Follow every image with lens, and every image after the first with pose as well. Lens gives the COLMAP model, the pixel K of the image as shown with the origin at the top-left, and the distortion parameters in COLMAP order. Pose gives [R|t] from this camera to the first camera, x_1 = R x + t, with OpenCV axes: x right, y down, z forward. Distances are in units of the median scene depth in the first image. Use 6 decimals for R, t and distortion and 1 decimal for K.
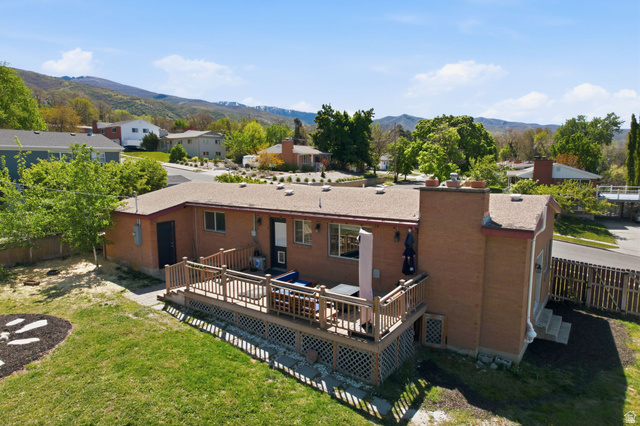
lens RADIAL K [[413.0, 0, 319.1], [0, 413.0, 220.4], [0, 0, 1]] dist [-0.080432, 0.074129]
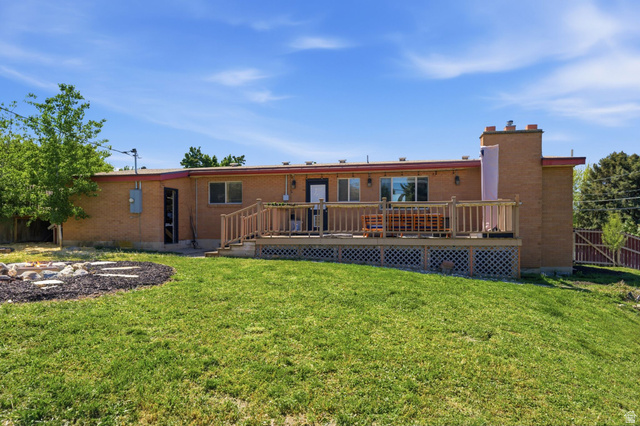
lens RADIAL K [[413.8, 0, 321.5], [0, 413.8, 229.8], [0, 0, 1]] dist [0.003647, 0.000283]
pose [[0.912117, 0.006339, 0.409882, -0.505458], [0.052677, 0.989778, -0.132532, 0.251503], [-0.406532, 0.142476, 0.902459, 0.126477]]
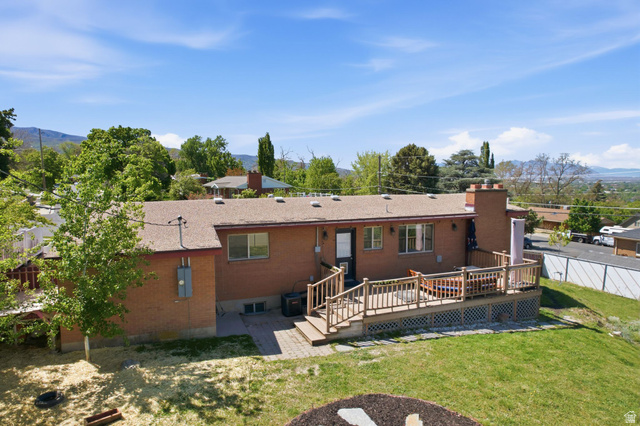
lens RADIAL K [[413.0, 0, 319.1], [0, 413.0, 220.4], [0, 0, 1]] dist [-0.080432, 0.074129]
pose [[0.540534, -0.089766, 0.836520, -0.981807], [0.120194, 0.992332, 0.028821, -0.062586], [-0.832693, 0.084966, 0.547178, 0.523183]]
